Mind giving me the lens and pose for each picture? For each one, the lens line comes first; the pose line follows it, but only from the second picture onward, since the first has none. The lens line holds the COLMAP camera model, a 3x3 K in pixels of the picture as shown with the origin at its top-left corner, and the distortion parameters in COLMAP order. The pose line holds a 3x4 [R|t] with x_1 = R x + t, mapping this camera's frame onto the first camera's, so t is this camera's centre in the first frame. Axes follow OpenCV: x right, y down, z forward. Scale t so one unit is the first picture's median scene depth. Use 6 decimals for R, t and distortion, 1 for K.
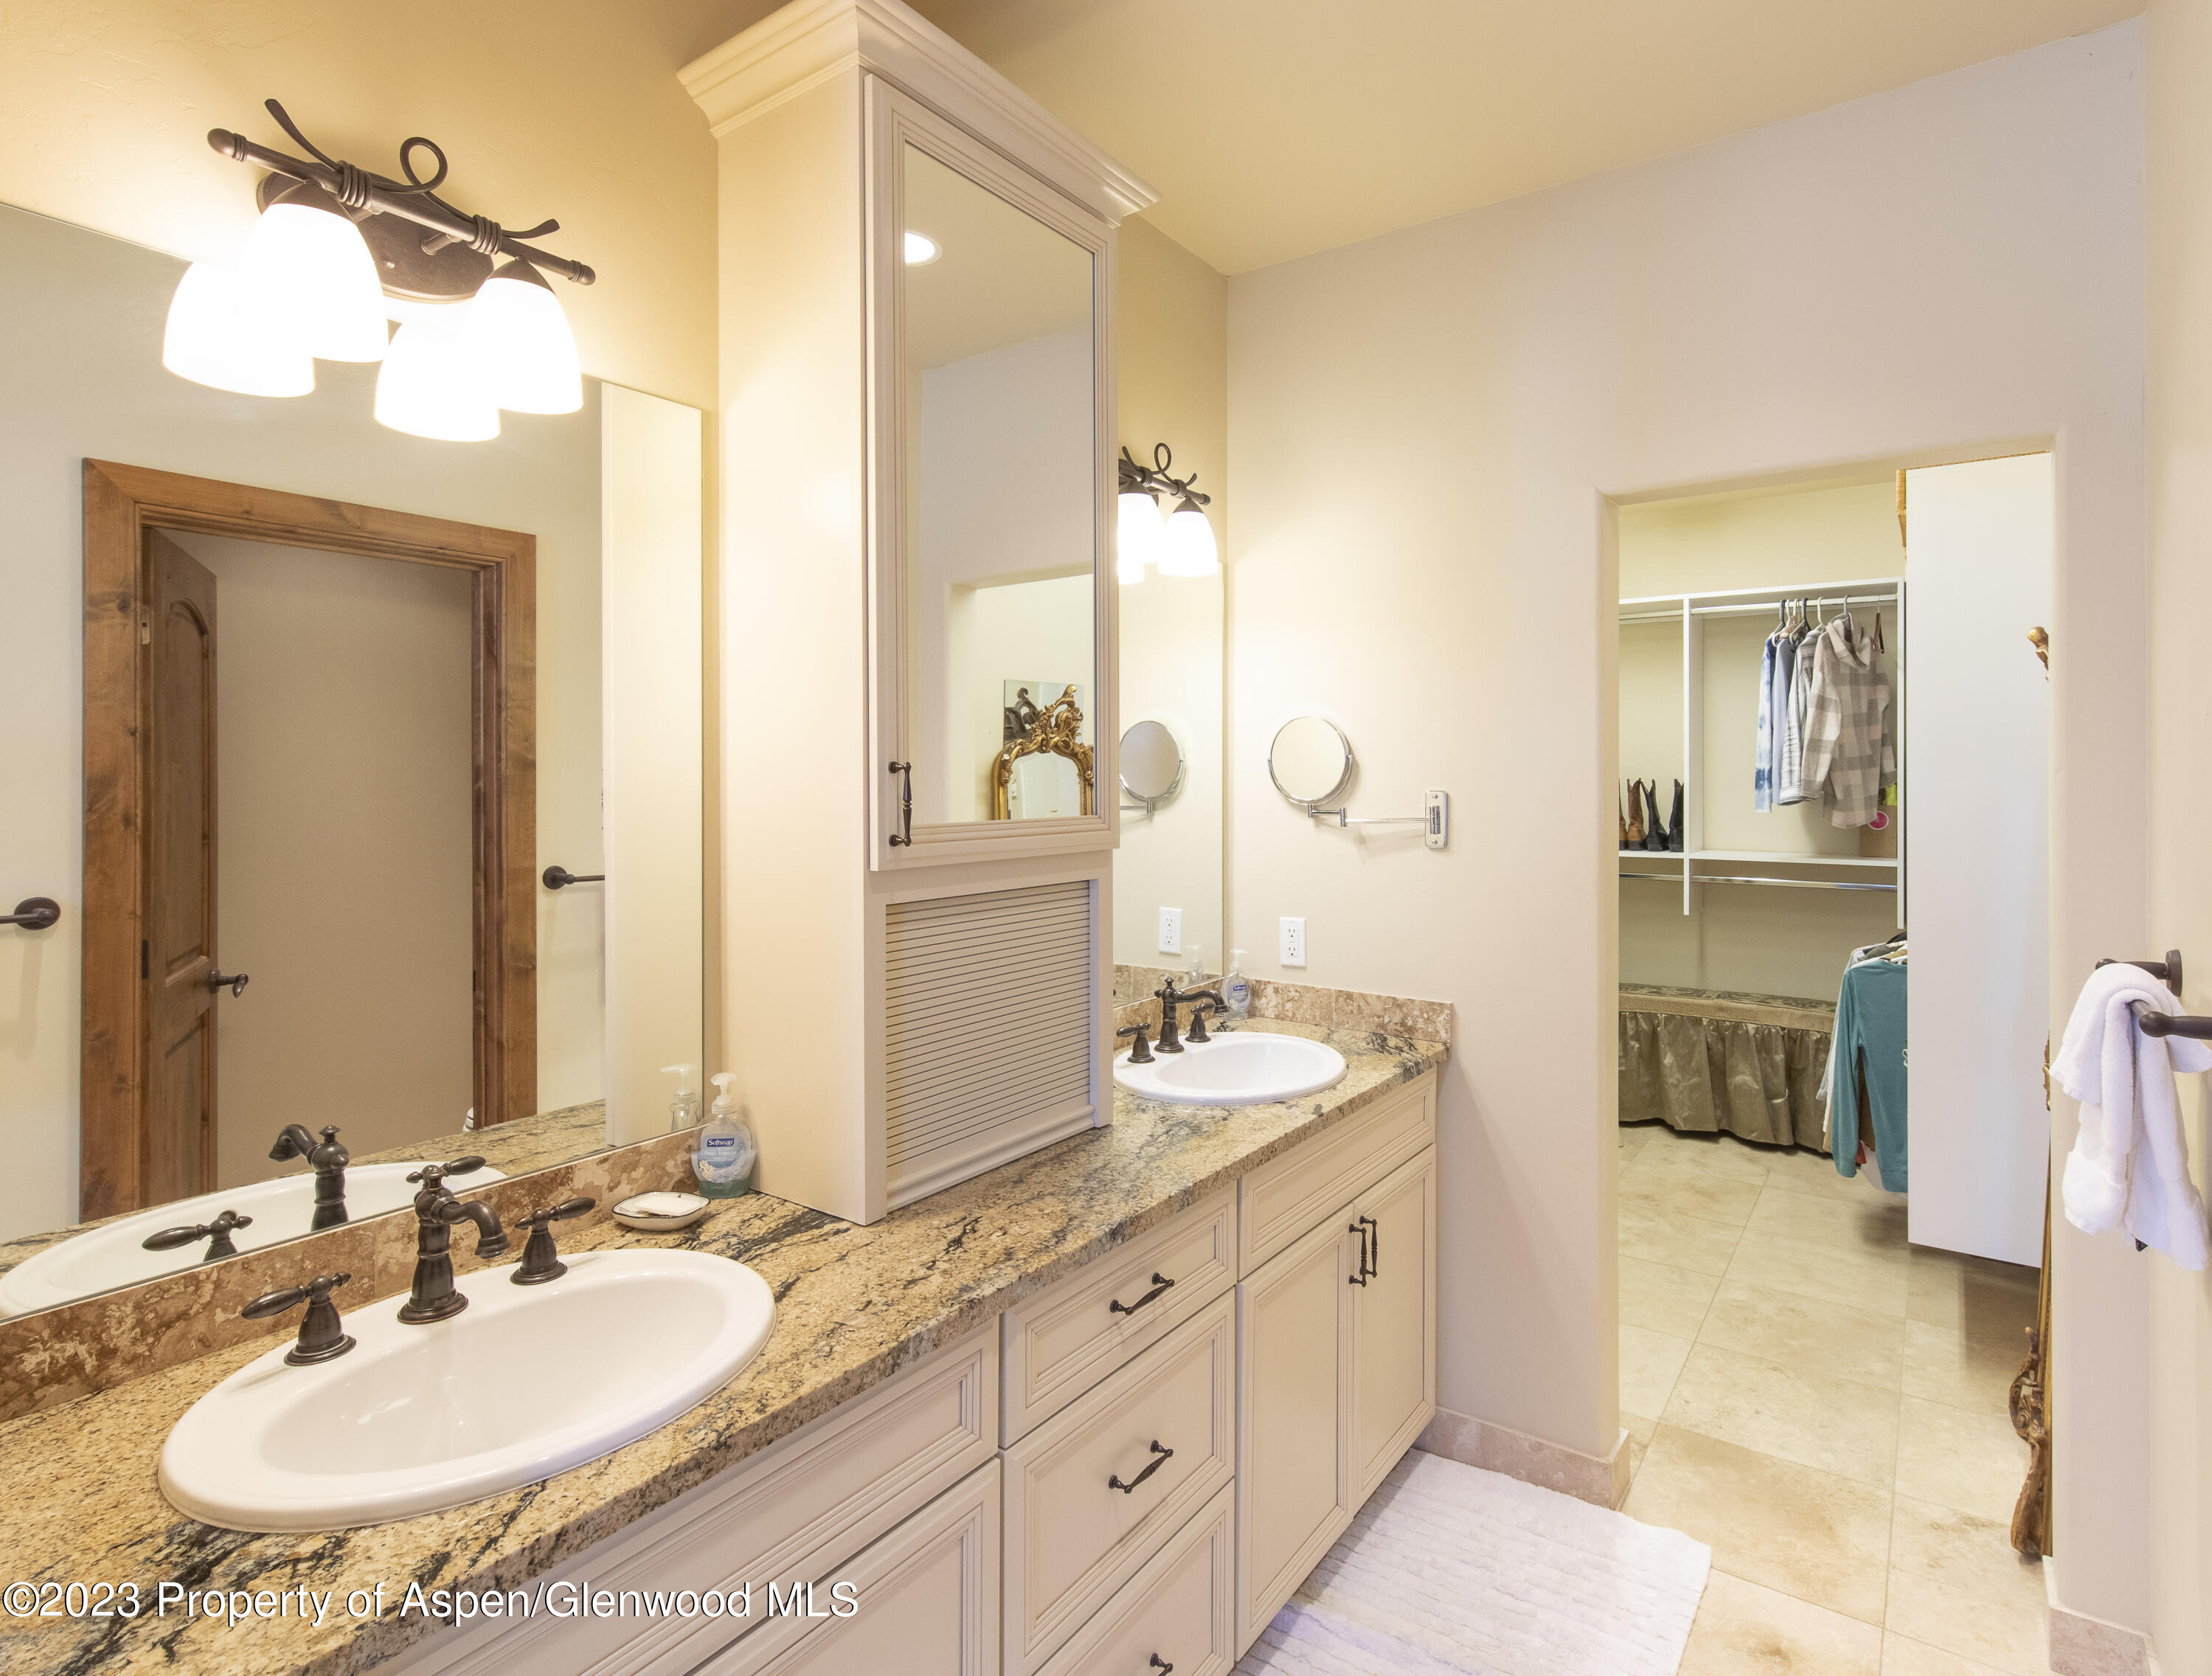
lens RADIAL K [[1242.5, 0, 1110.8], [0, 1242.5, 846.2], [0, 0, 1]] dist [0.003455, 0.001070]
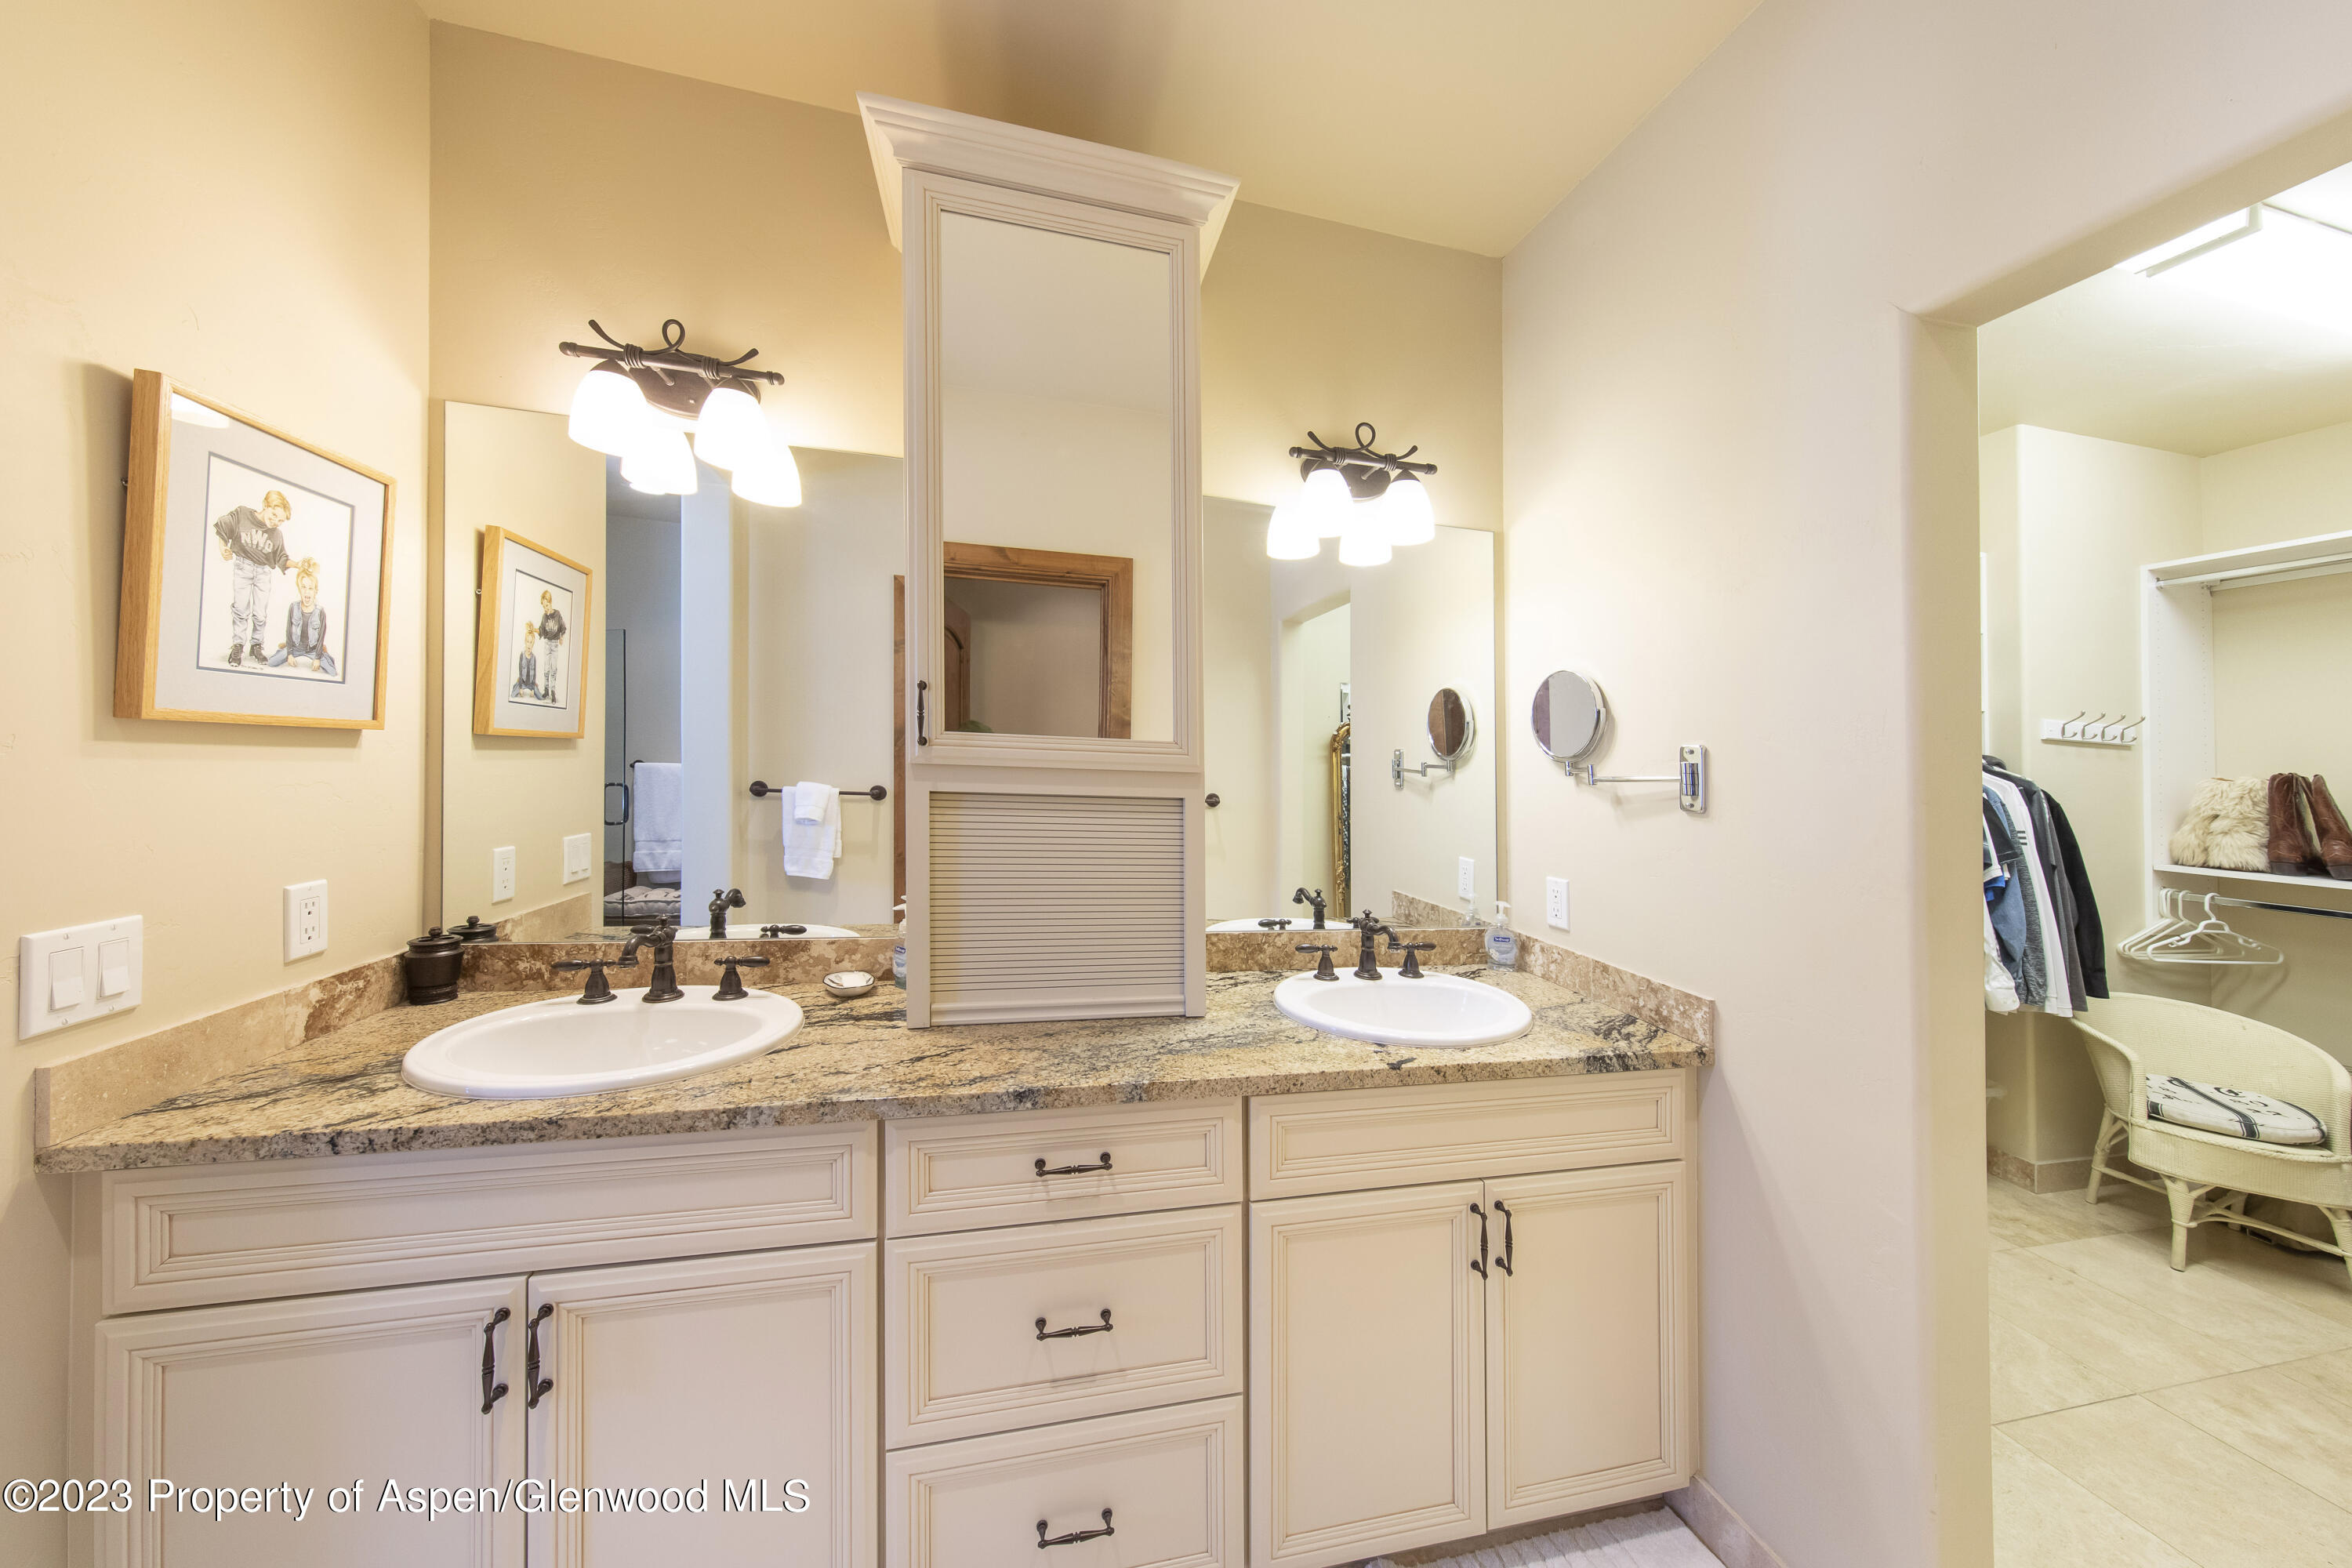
lens RADIAL K [[765.3, 0, 1176.0], [0, 765.3, 784.0], [0, 0, 1]] dist [0.006499, -0.002126]
pose [[0.725084, 0.050116, -0.686834, 0.542109], [-0.083611, 0.996377, -0.015566, 0.028715], [0.683566, 0.068714, 0.726648, 0.550405]]
